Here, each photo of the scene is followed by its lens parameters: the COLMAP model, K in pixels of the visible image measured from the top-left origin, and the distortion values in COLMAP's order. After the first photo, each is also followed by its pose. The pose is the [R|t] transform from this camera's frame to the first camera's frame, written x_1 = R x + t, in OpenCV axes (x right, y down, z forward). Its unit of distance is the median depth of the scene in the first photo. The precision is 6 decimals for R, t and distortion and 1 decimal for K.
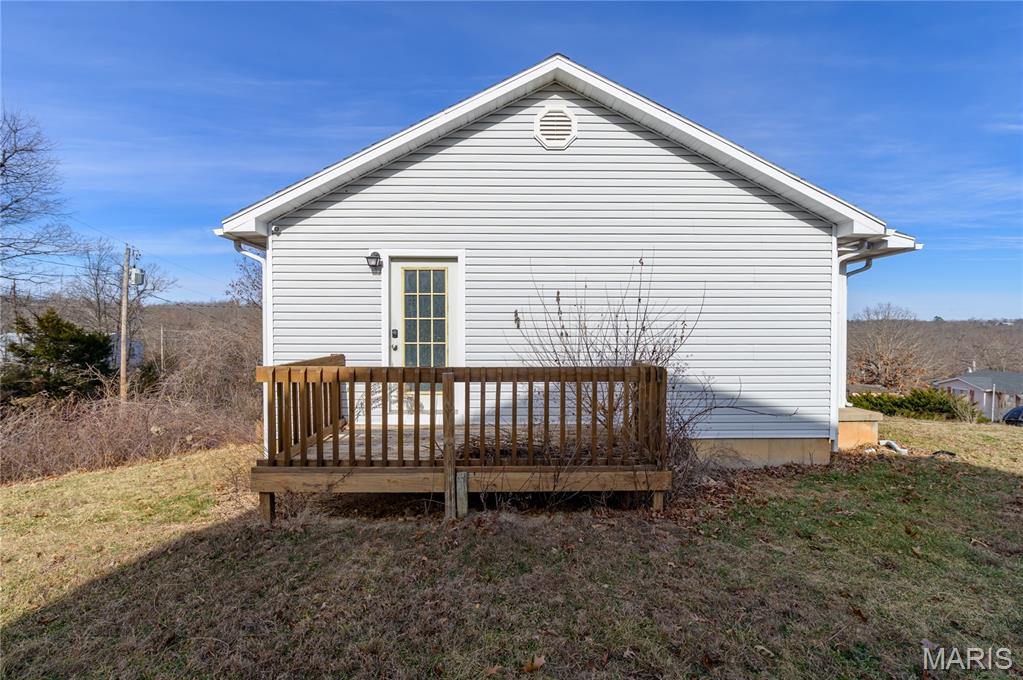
lens RADIAL K [[417.9, 0, 509.5], [0, 417.9, 336.4], [0, 0, 1]] dist [-0.000356, -0.000070]
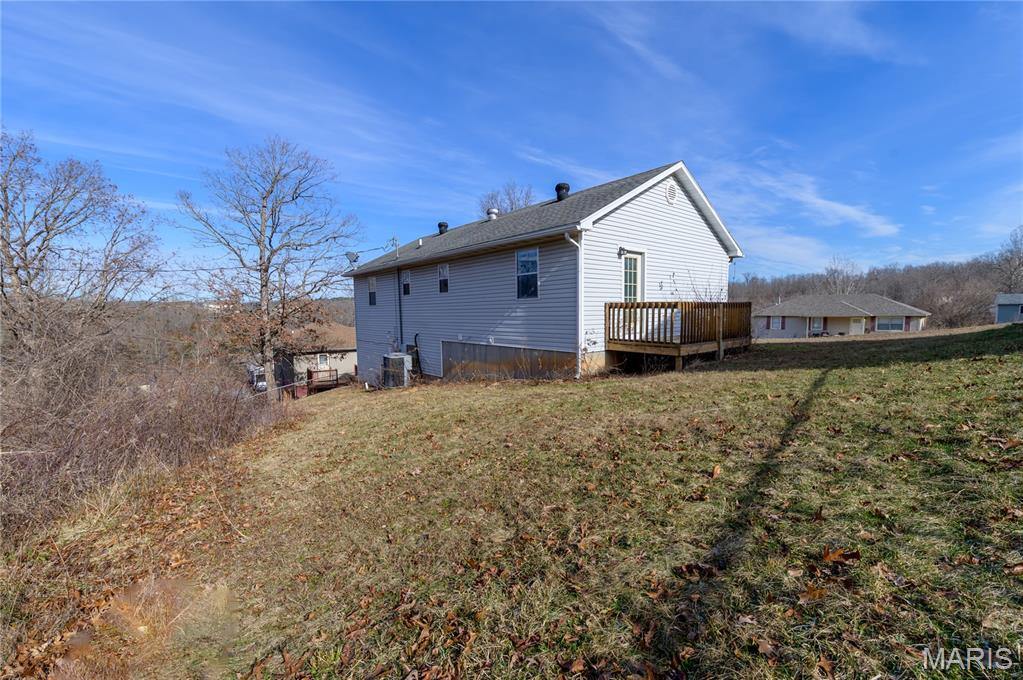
lens RADIAL K [[417.9, 0, 509.5], [0, 417.9, 336.4], [0, 0, 1]] dist [-0.000356, -0.000070]
pose [[0.774289, -0.049130, 0.630922, -1.821641], [0.014892, 0.998120, 0.059447, 0.072787], [-0.632657, -0.036633, 0.773565, -0.118034]]
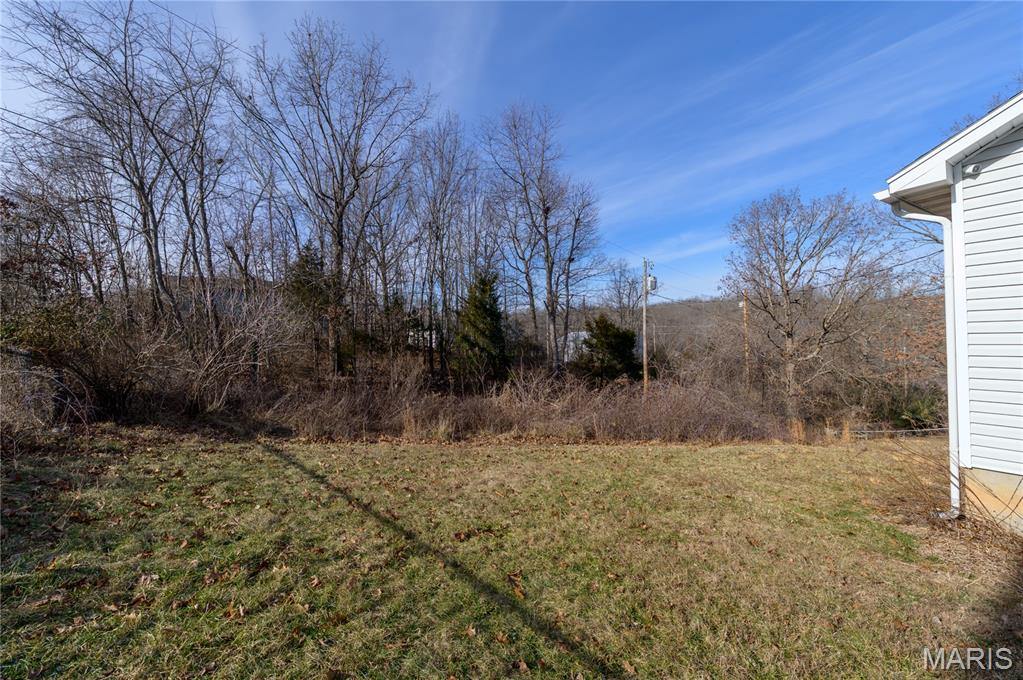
lens RADIAL K [[417.9, 0, 509.5], [0, 417.9, 336.4], [0, 0, 1]] dist [-0.000356, -0.000070]
pose [[0.526355, -0.016042, -0.850114, -0.364275], [0.031365, 0.999508, 0.000559, -0.002682], [0.849686, -0.026958, 0.526599, -0.031259]]
